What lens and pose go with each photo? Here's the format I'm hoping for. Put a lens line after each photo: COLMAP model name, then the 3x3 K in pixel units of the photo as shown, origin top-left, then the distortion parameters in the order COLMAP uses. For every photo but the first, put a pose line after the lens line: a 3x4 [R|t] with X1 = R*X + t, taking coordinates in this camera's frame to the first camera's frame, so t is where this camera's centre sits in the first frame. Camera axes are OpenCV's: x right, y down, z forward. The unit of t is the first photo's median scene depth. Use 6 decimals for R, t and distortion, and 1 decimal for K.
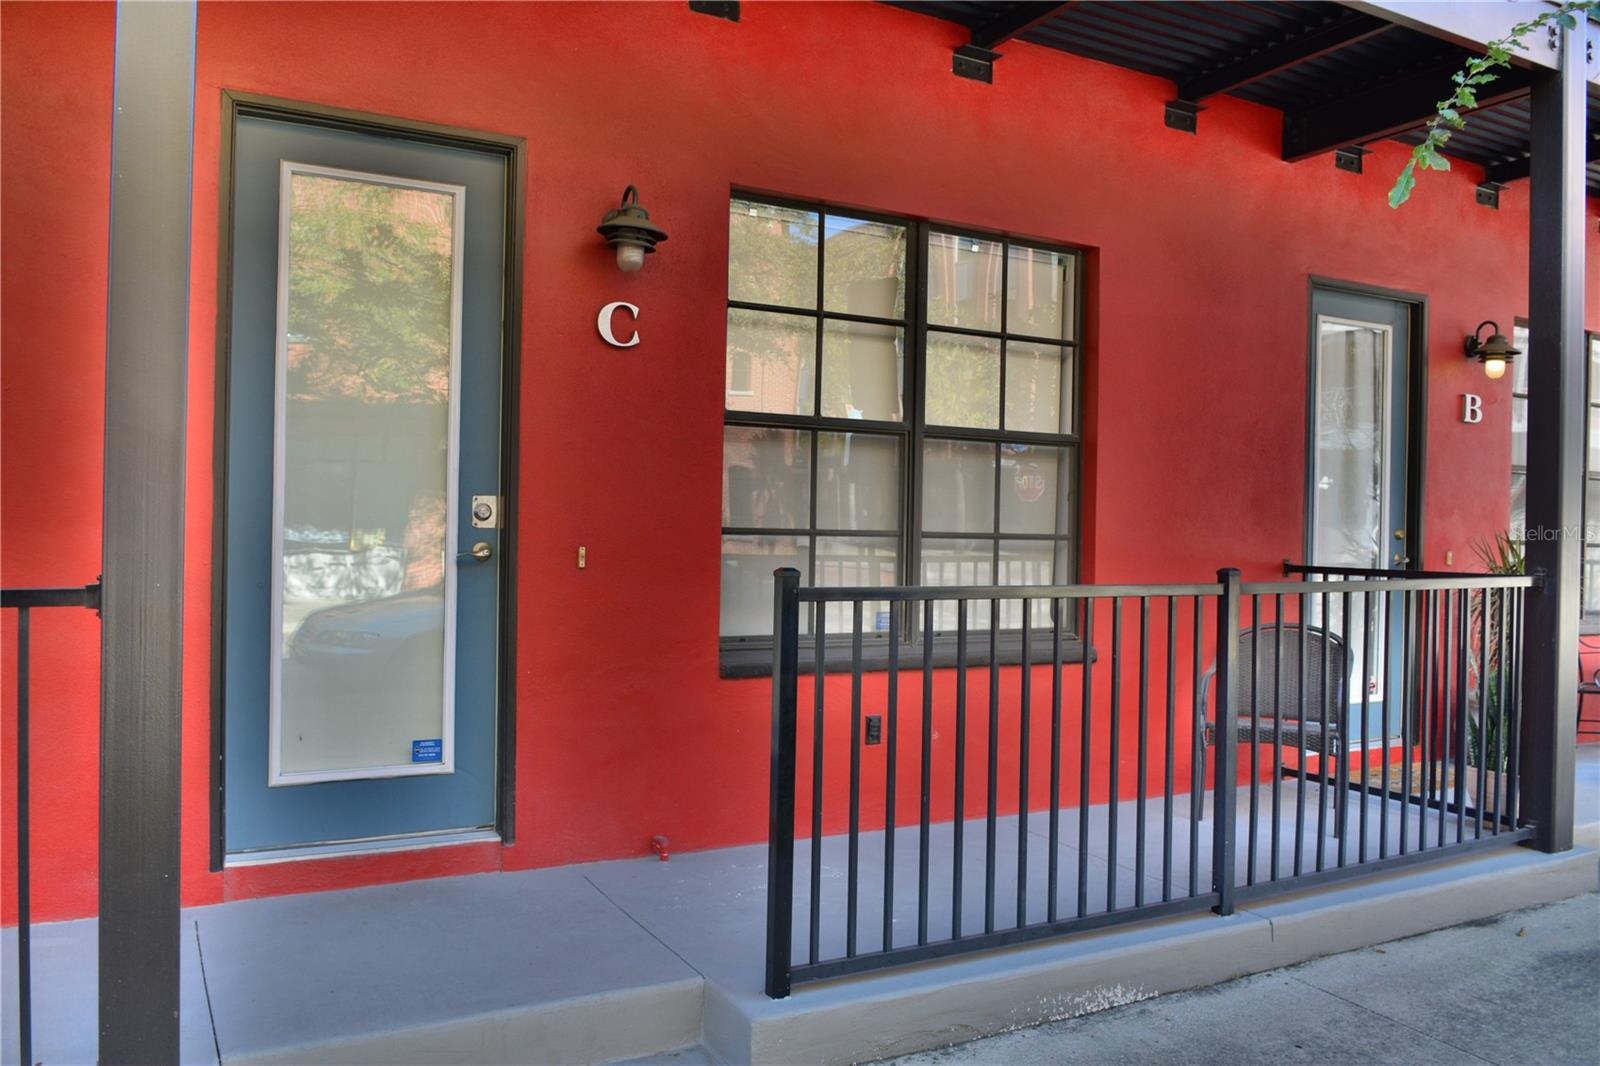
lens RADIAL K [[1211.9, 0, 800.0], [0, 1211.9, 533.0], [0, 0, 1]] dist [-0.022508, 0.001858]
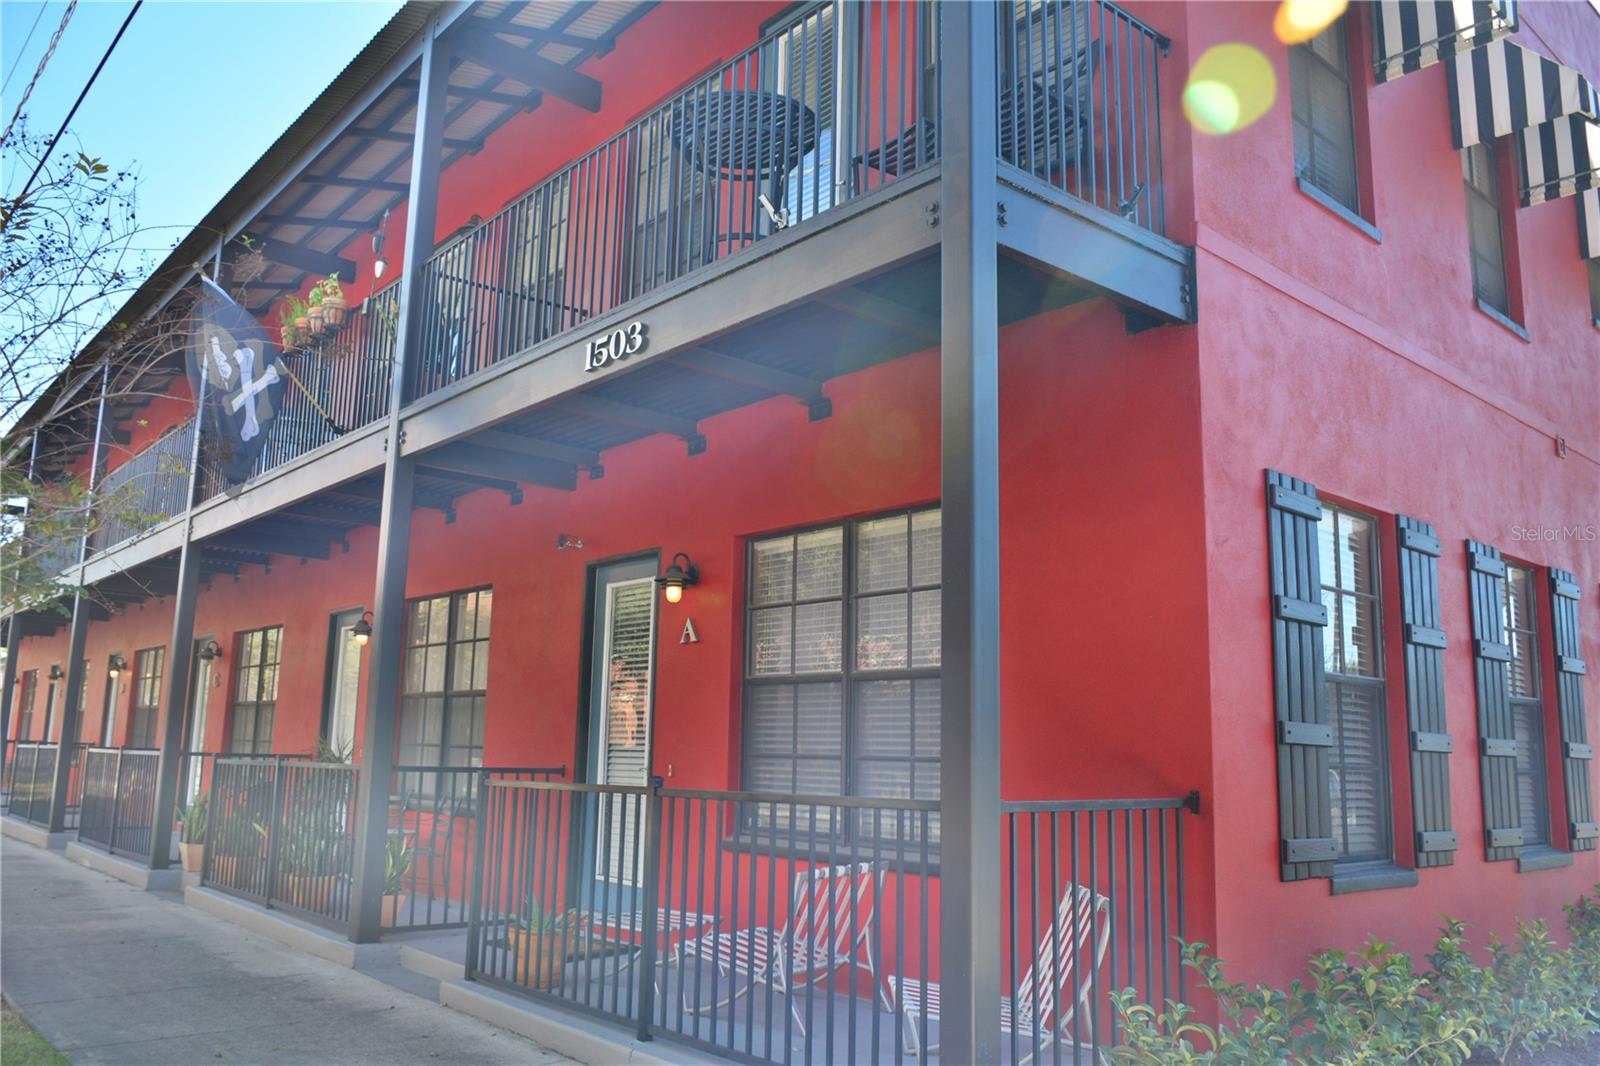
lens RADIAL K [[1211.9, 0, 800.0], [0, 1211.9, 533.0], [0, 0, 1]] dist [-0.022508, 0.001858]
pose [[0.218039, -0.190917, -0.957084, 1.424711], [-0.029901, 0.978912, -0.202083, 0.030672], [0.975482, 0.072680, 0.207733, 0.697815]]
